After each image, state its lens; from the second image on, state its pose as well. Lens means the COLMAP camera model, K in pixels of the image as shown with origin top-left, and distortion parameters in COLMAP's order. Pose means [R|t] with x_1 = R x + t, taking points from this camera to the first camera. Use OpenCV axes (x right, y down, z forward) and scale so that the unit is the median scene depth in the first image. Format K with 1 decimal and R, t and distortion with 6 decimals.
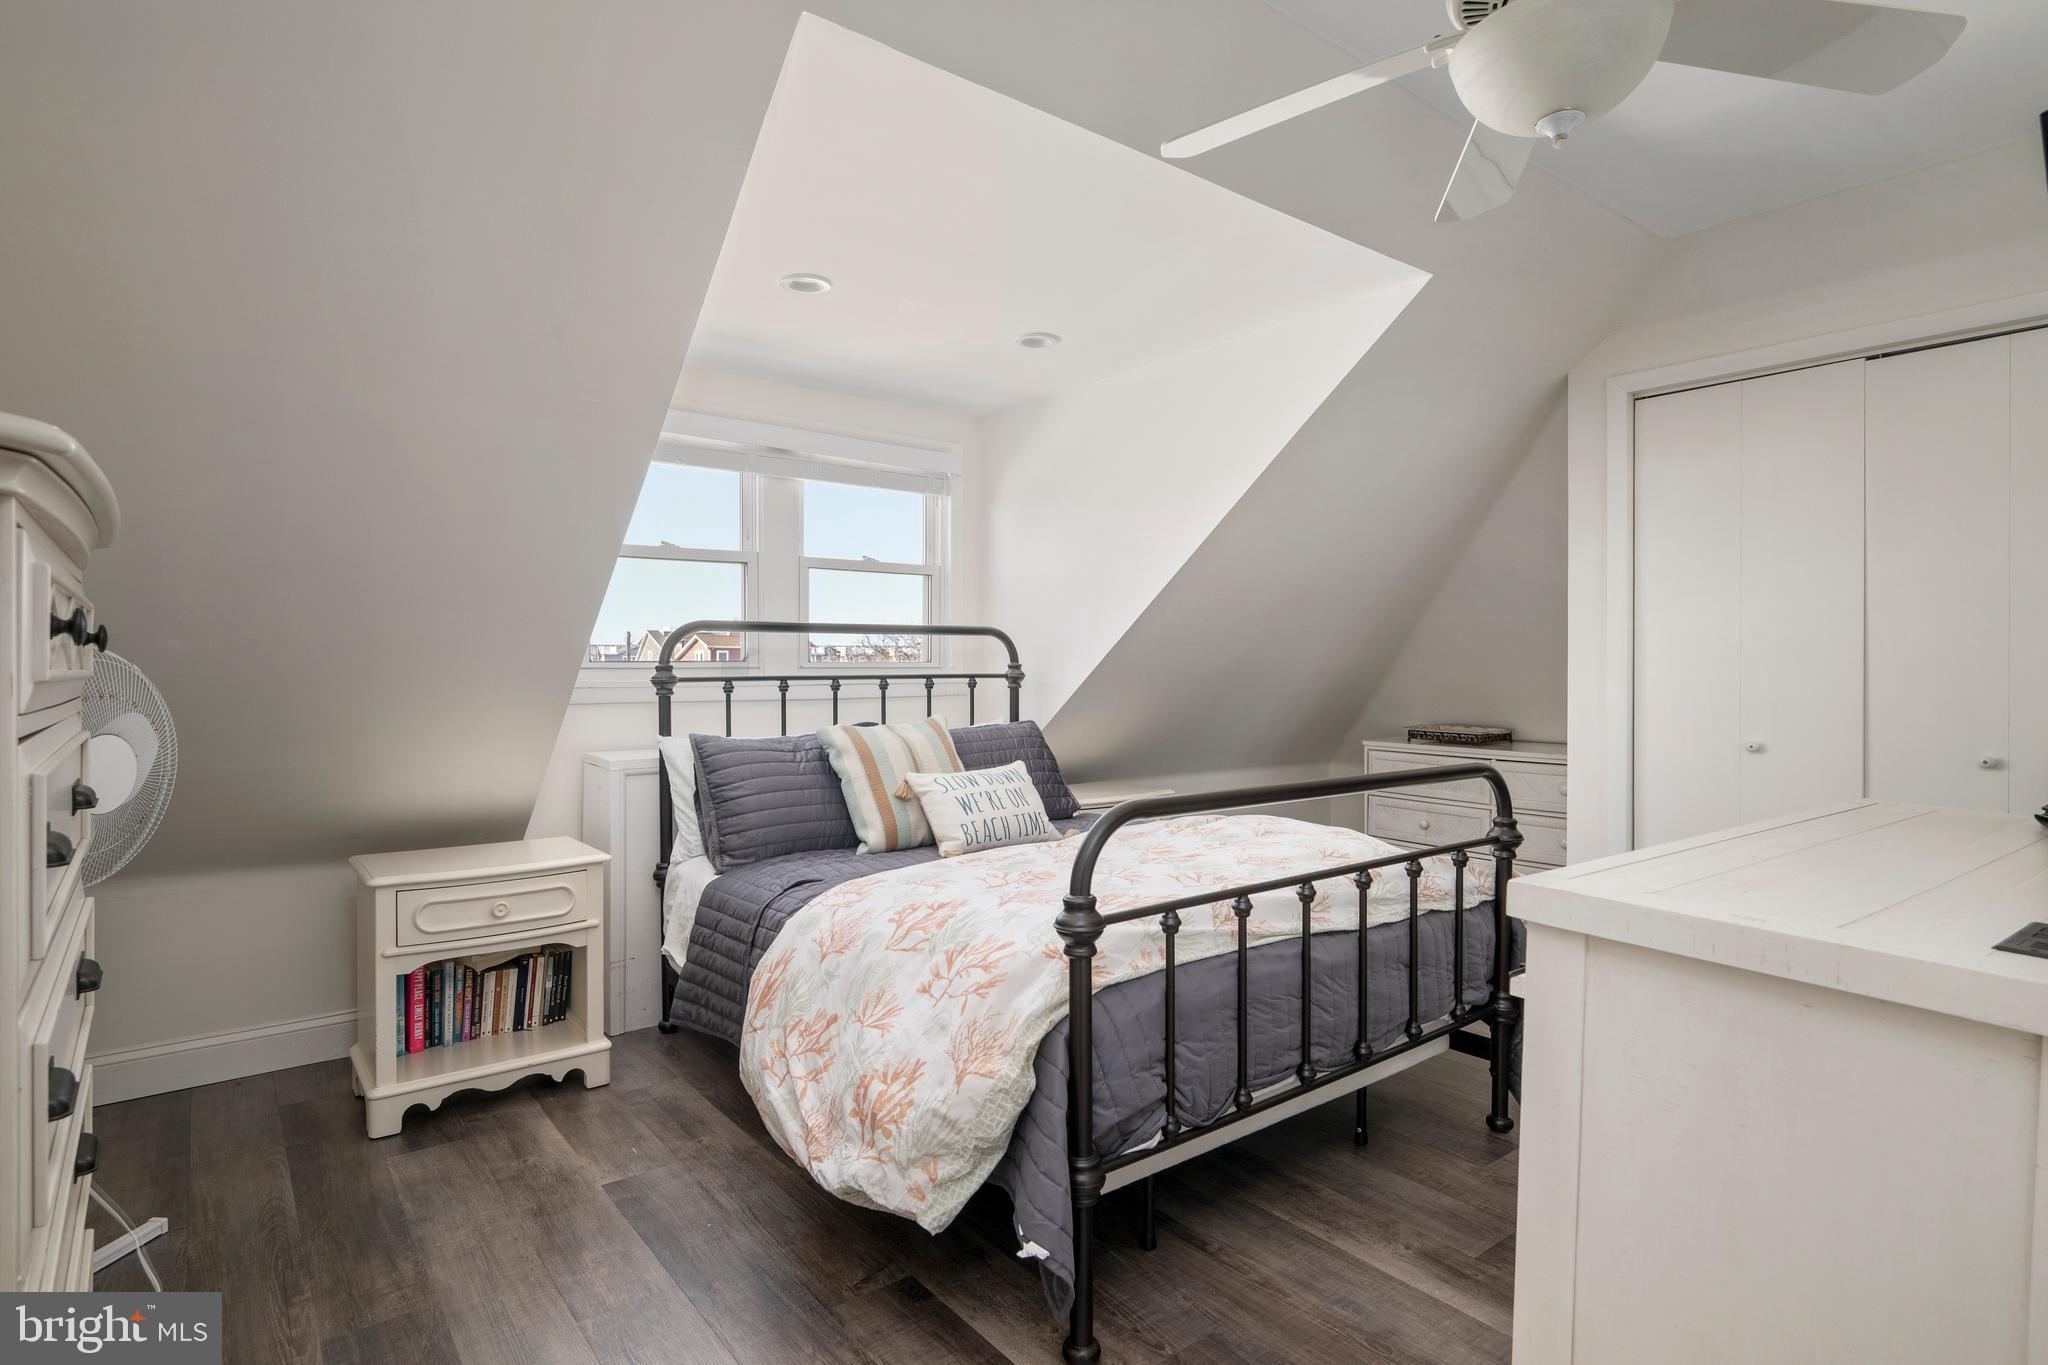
lens RADIAL K [[1064.6, 0, 1029.9], [0, 1064.6, 681.3], [0, 0, 1]] dist [-0.016108, 0.000160]
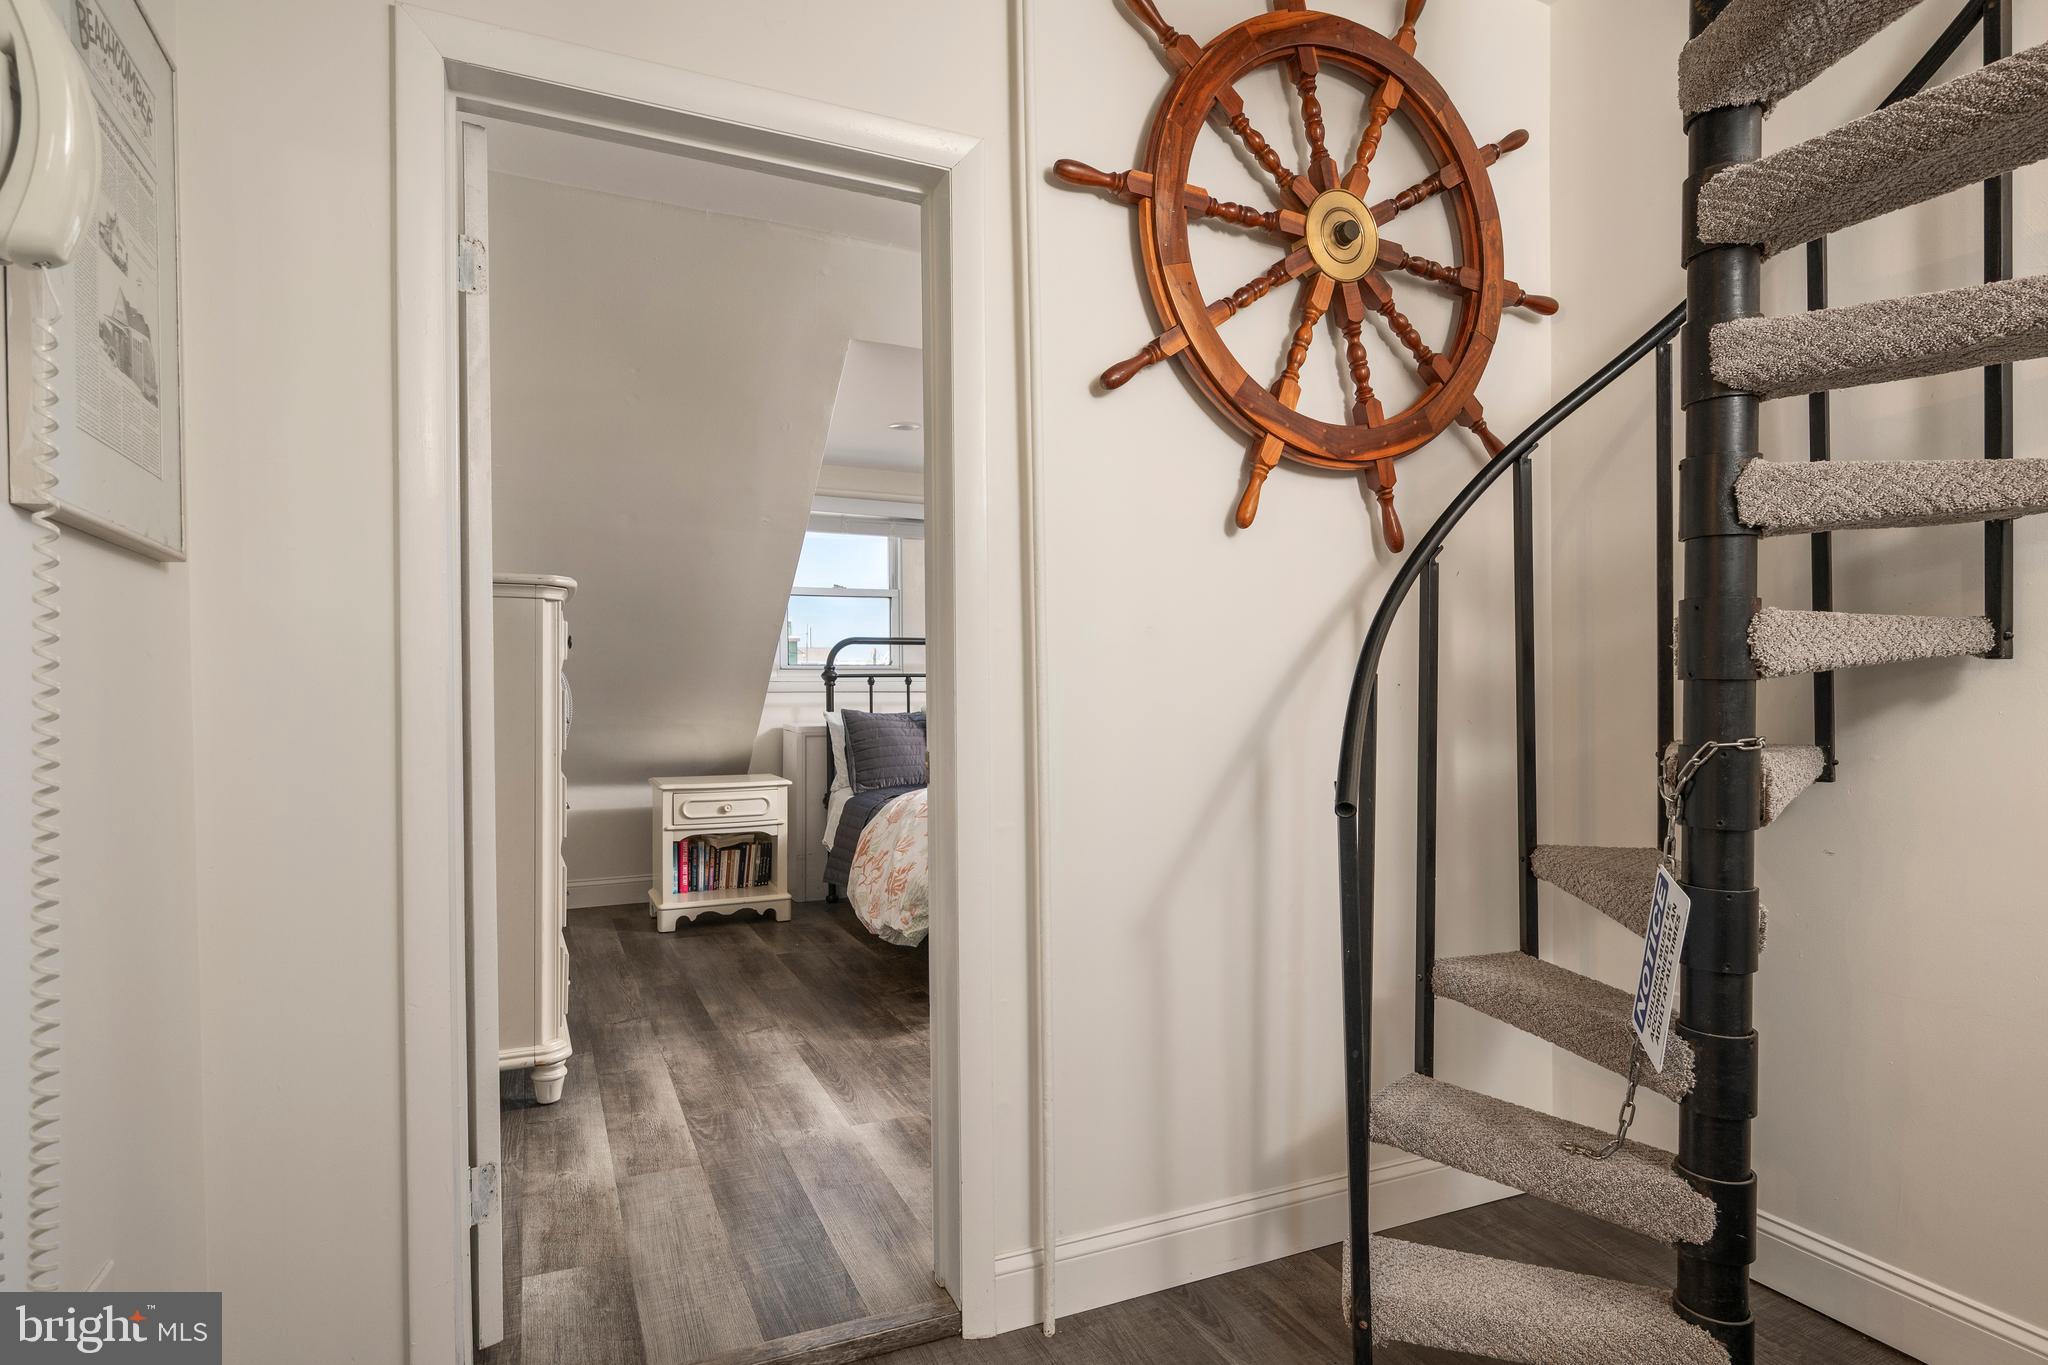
lens RADIAL K [[1064.6, 0, 1017.2], [0, 1064.6, 681.4], [0, 0, 1]] dist [-0.016108, 0.000160]
pose [[0.974017, -0.005277, -0.226414, 0.324173], [0.002886, 0.999937, -0.010891, 0.028759], [0.226457, 0.009954, 0.973970, -0.535862]]
